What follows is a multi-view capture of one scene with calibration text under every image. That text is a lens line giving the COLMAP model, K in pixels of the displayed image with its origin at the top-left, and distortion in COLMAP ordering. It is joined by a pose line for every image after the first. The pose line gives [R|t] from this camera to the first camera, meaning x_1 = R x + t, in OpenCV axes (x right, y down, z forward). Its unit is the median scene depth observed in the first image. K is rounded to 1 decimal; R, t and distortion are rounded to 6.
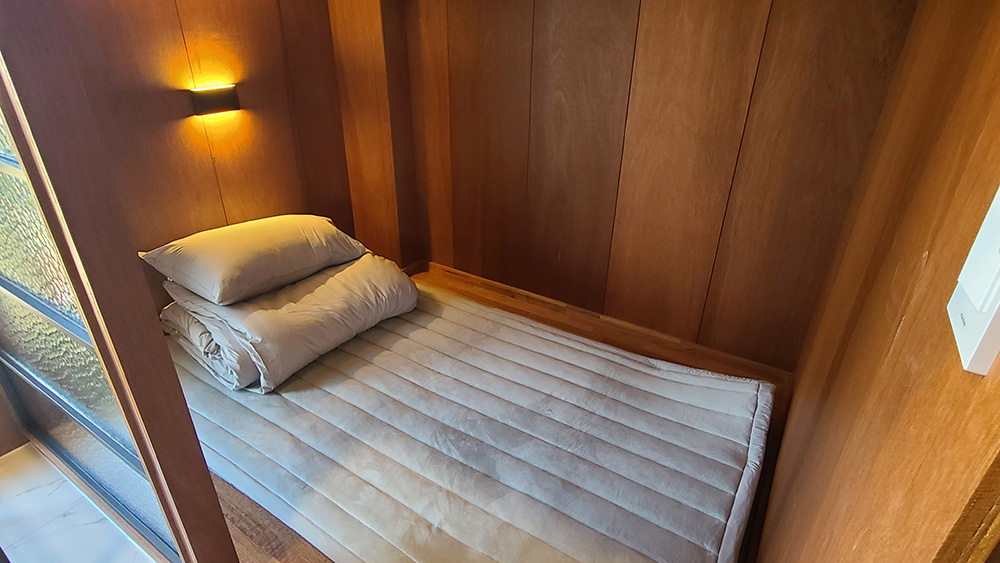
lens RADIAL K [[526.6, 0, 502.7], [0, 526.6, 278.4], [0, 0, 1]] dist [-0.004239, -0.000442]
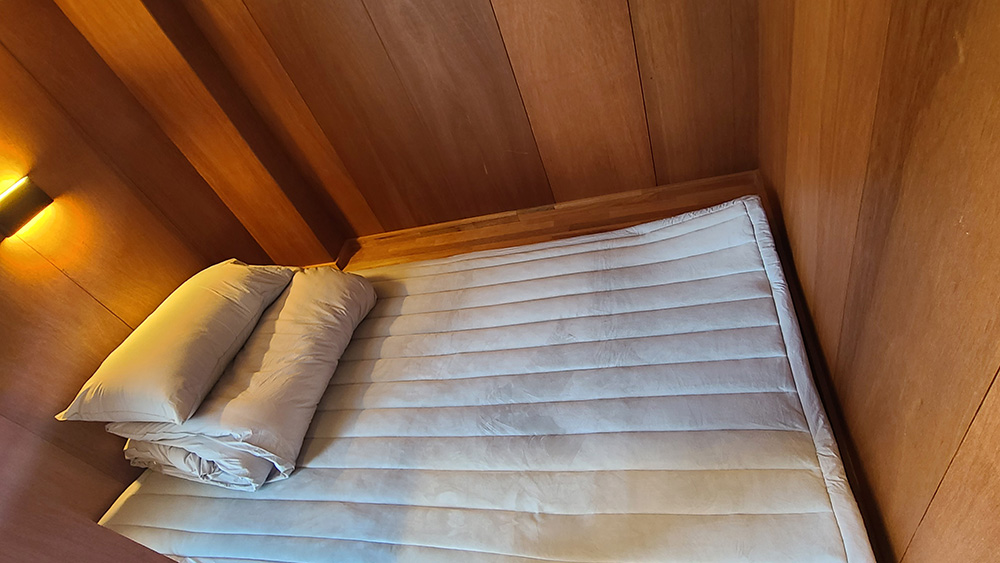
lens RADIAL K [[526.6, 0, 501.6], [0, 526.6, 277.7], [0, 0, 1]] dist [-0.004239, -0.000442]
pose [[0.868907, -0.490410, 0.067079, -0.027578], [0.464351, 0.854555, 0.232622, -0.105969], [-0.171403, -0.170979, 0.970251, 0.113083]]
